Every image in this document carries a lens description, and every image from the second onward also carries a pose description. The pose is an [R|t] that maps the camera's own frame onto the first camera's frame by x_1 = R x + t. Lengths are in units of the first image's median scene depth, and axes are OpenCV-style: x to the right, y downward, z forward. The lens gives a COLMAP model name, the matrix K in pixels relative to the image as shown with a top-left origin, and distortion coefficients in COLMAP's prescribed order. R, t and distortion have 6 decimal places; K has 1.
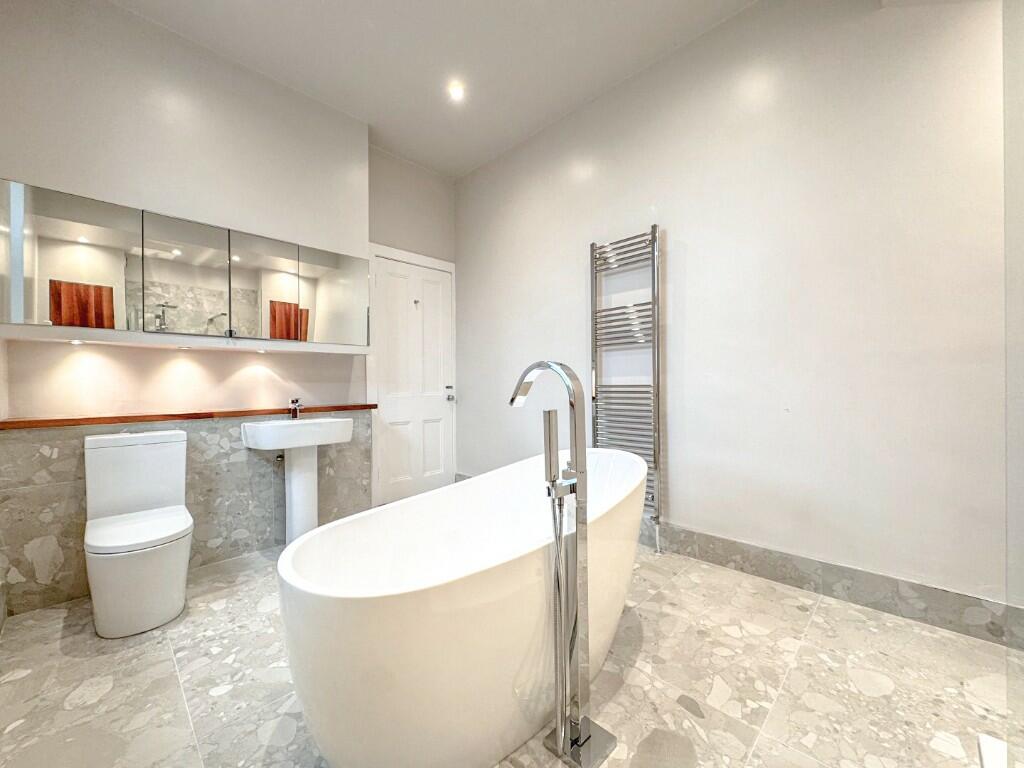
lens RADIAL K [[411.1, 0, 509.5], [0, 411.1, 382.4], [0, 0, 1]] dist [-0.000447, -0.000035]
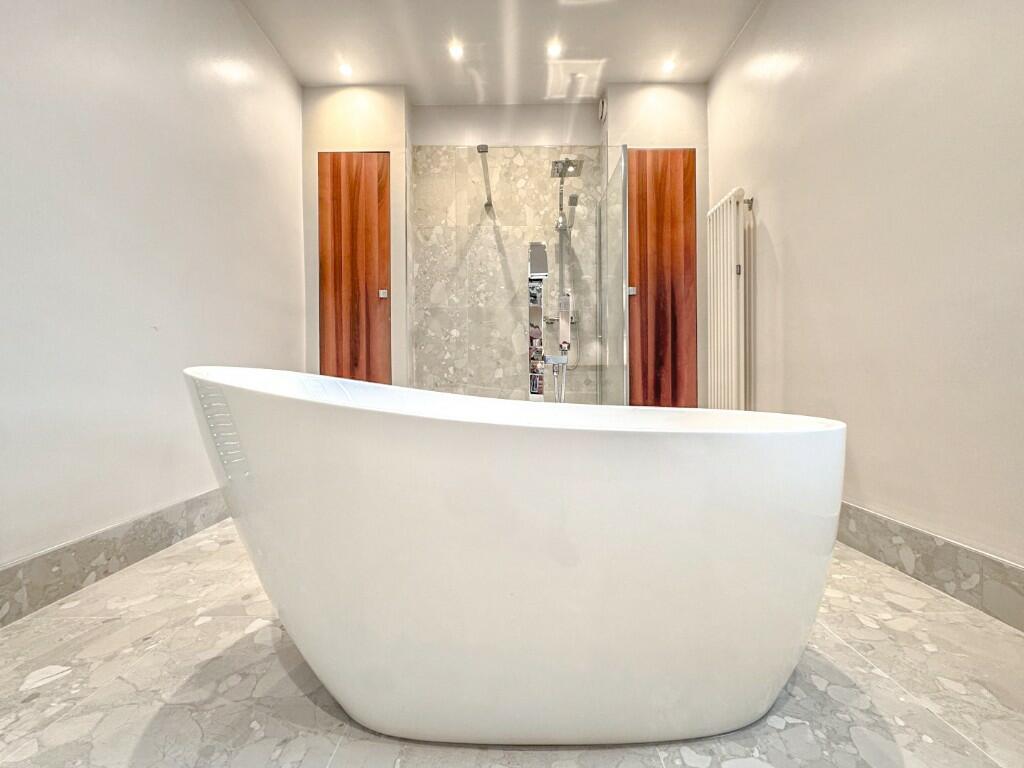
lens RADIAL K [[411.1, 0, 509.1], [0, 411.1, 383.1], [0, 0, 1]] dist [-0.000447, -0.000035]
pose [[-0.699909, 0.010125, 0.714160, -0.351591], [0.010024, 0.999940, -0.004353, 0.177108], [-0.714161, 0.004112, -0.699969, 1.051010]]
